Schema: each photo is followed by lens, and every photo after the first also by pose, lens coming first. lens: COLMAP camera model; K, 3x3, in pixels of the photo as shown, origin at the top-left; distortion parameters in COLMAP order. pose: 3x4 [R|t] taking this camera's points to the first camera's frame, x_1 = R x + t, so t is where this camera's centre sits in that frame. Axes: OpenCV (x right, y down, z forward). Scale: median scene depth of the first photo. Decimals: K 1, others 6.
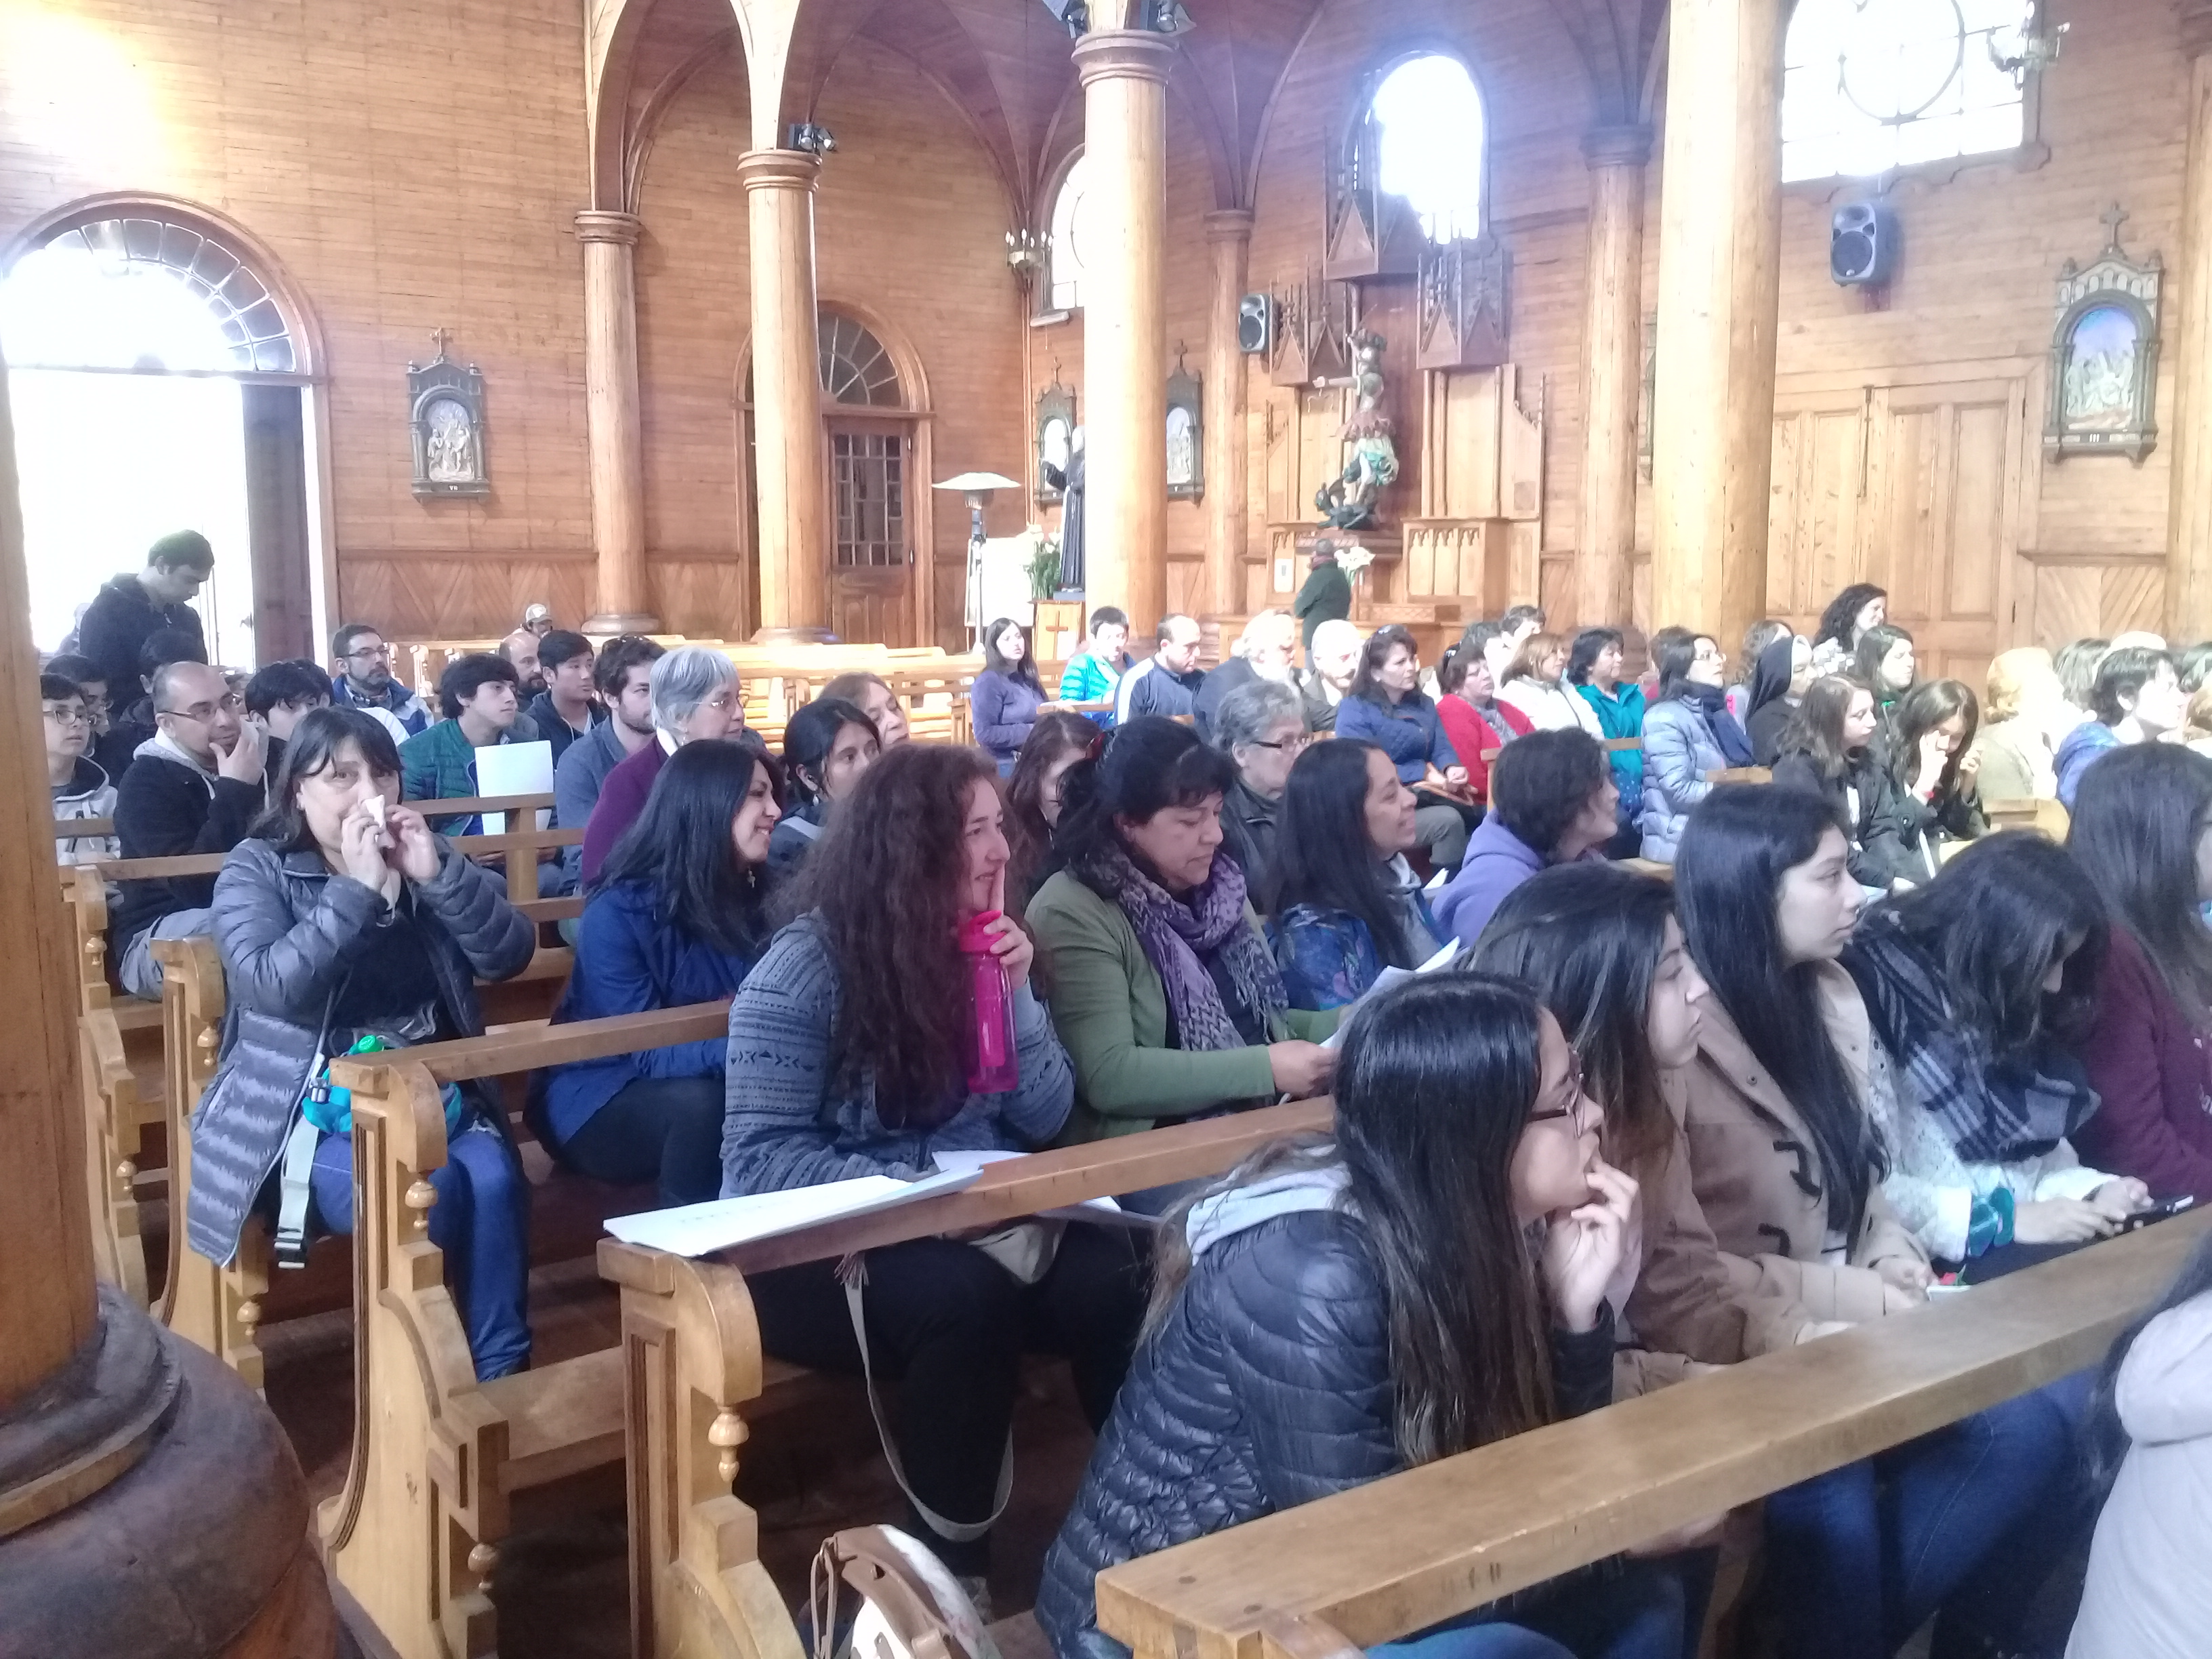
lens RADIAL K [[1997.6, 0, 1106.0], [0, 1997.6, 829.5], [0, 0, 1]] dist [0.073283, -0.148299]
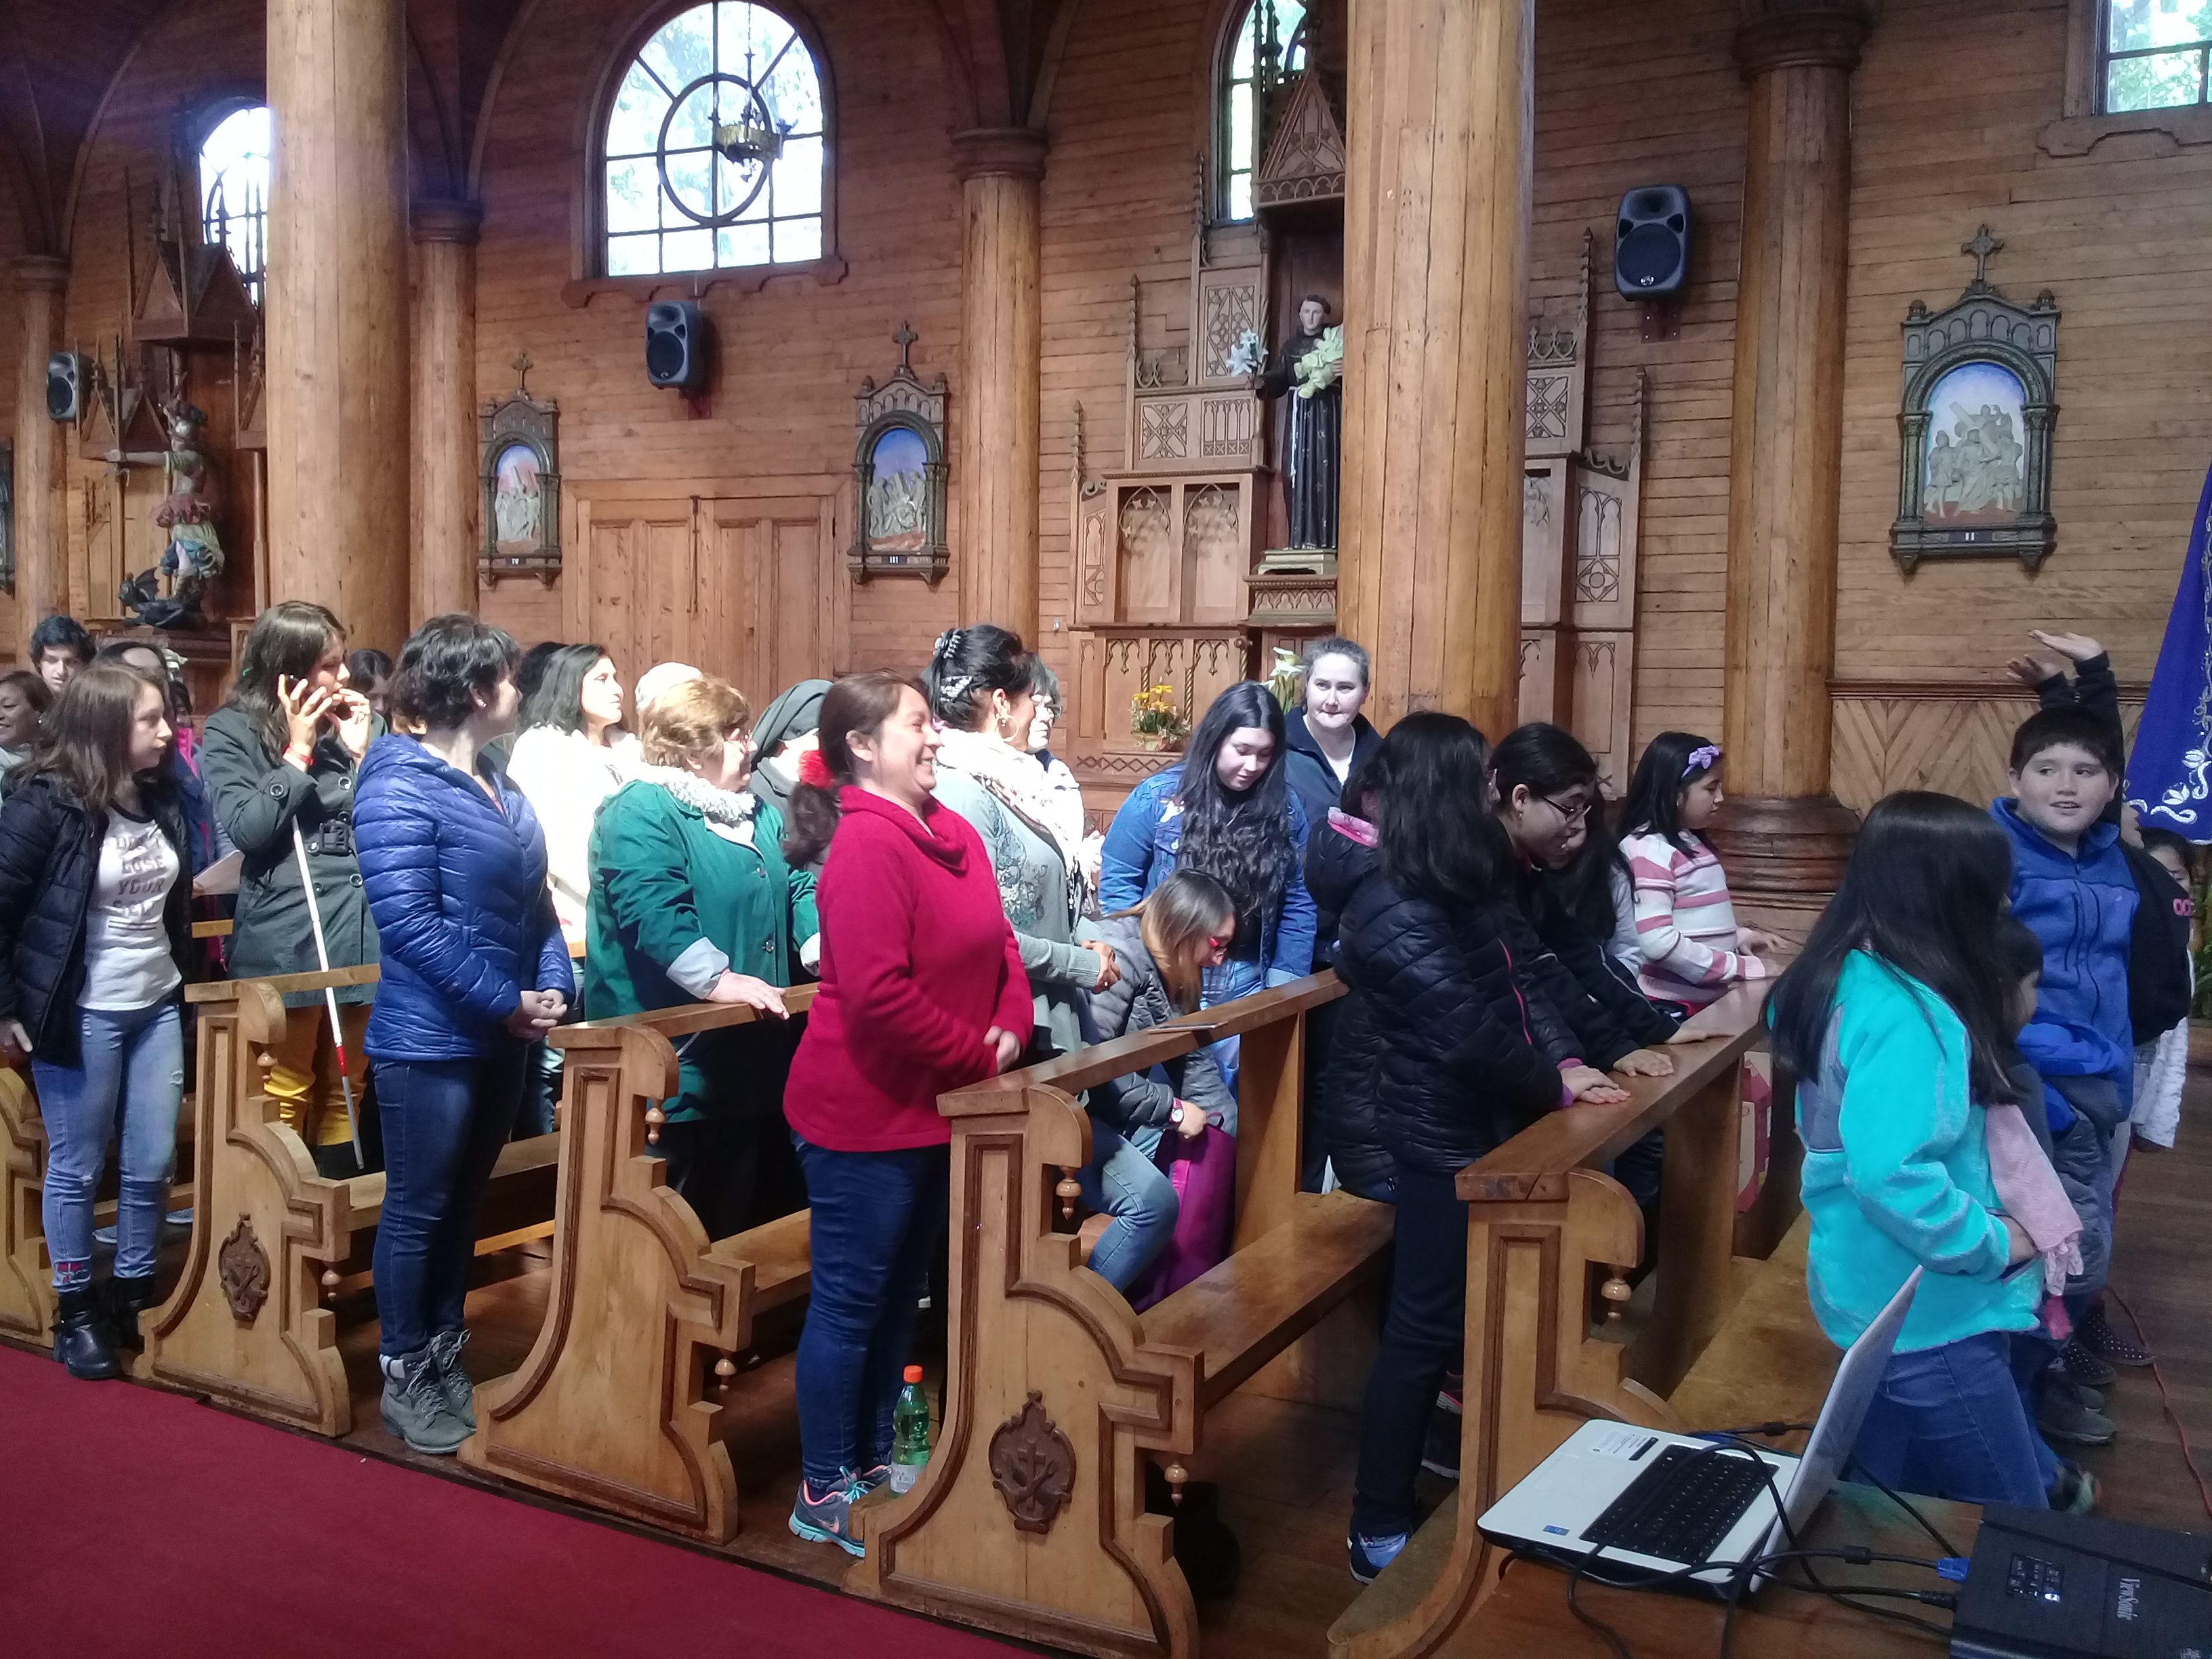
lens RADIAL K [[1997.6, 0, 1106.0], [0, 1997.6, 829.5], [0, 0, 1]] dist [0.073283, -0.148299]
pose [[0.912700, -0.007411, 0.408563, 0.171304], [0.031512, 0.998135, -0.052292, -0.008080], [-0.407413, 0.060601, 0.911231, 0.071053]]
